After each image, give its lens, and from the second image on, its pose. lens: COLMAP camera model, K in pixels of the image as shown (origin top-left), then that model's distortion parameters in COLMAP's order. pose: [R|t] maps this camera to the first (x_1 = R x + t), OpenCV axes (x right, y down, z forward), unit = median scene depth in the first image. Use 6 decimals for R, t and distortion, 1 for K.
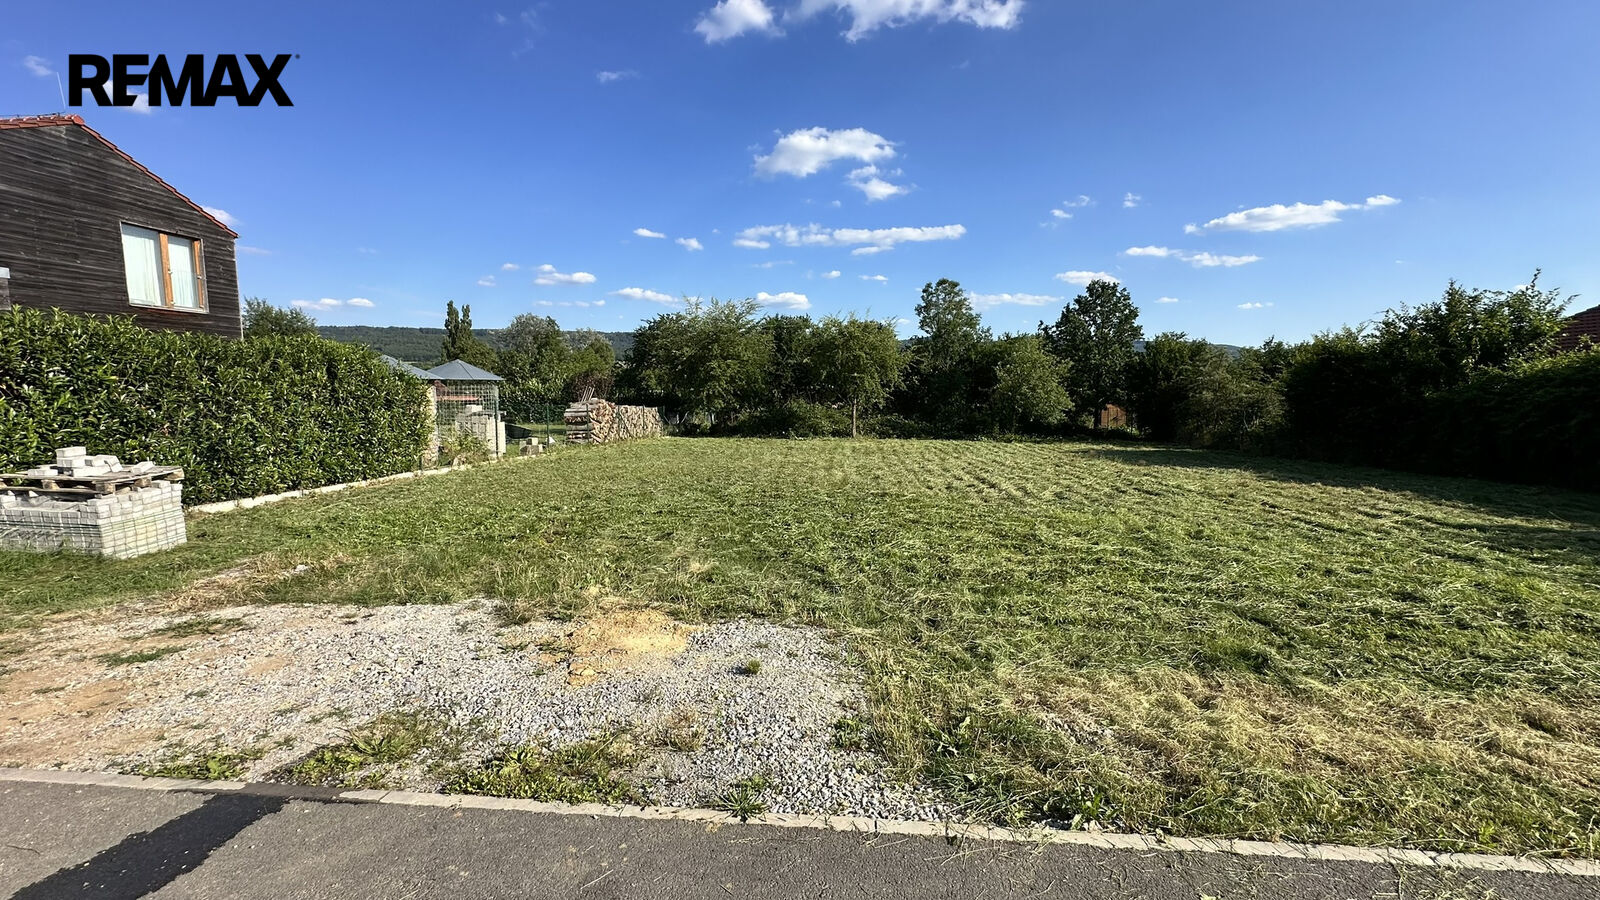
lens RADIAL K [[629.9, 0, 806.0], [0, 629.9, 447.0], [0, 0, 1]] dist [-0.012696, 0.000951]
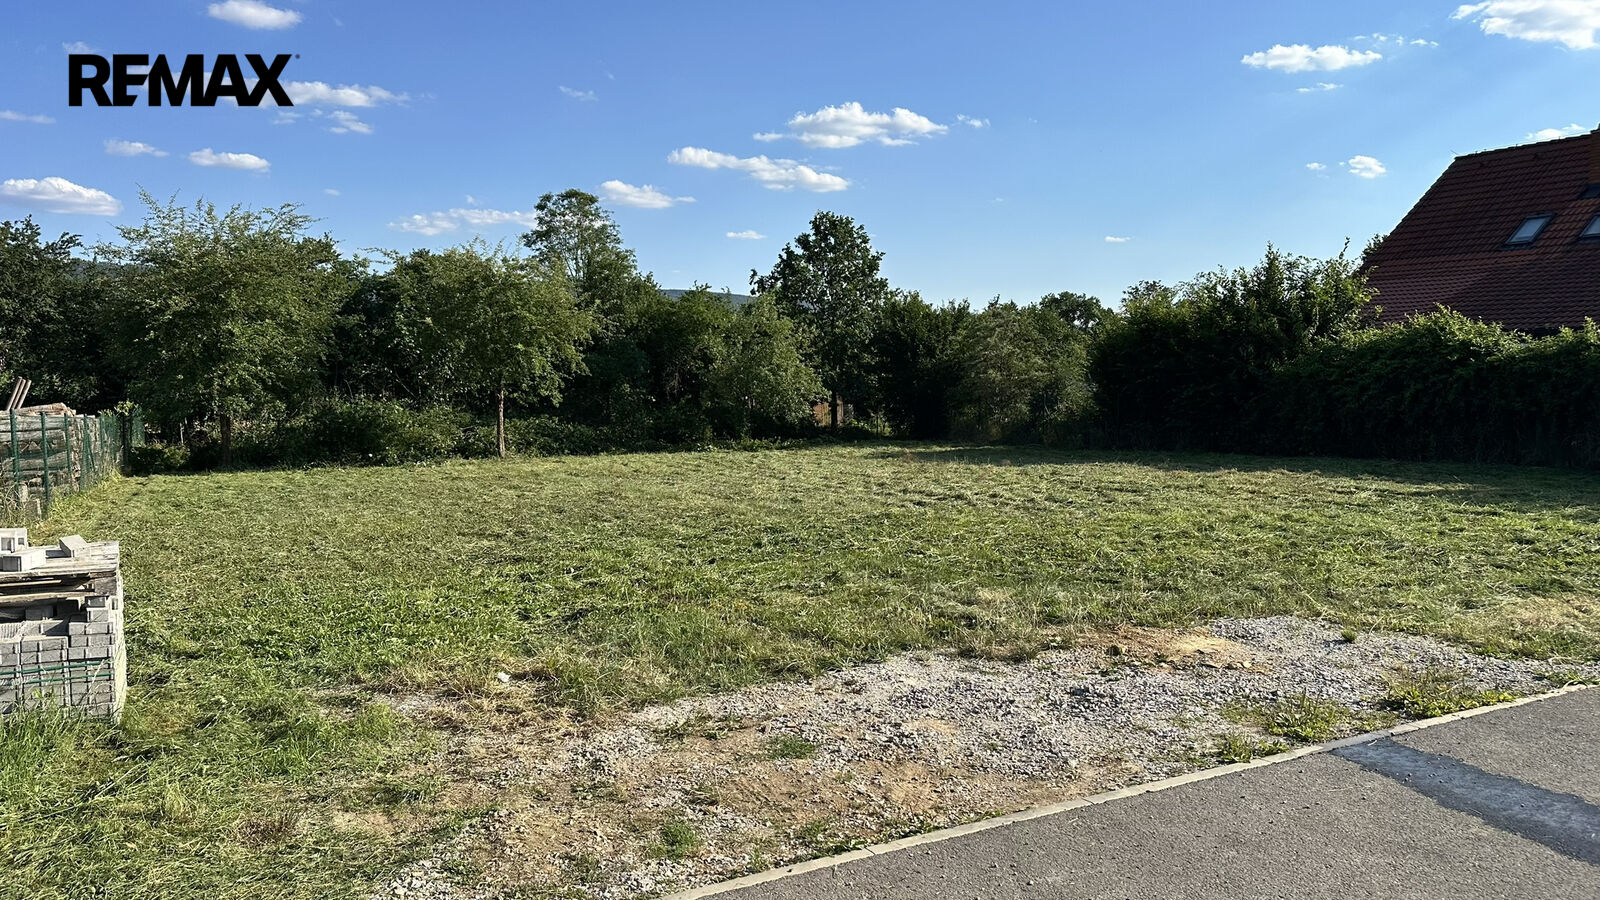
lens RADIAL K [[1108.3, 0, 789.1], [0, 1108.3, 439.1], [0, 0, 1]] dist [0.061765, -0.077841]
pose [[0.851394, -0.045202, 0.522575, -0.426390], [0.062238, 0.997947, -0.015079, -0.000079], [-0.520821, 0.045362, 0.852460, -0.025146]]
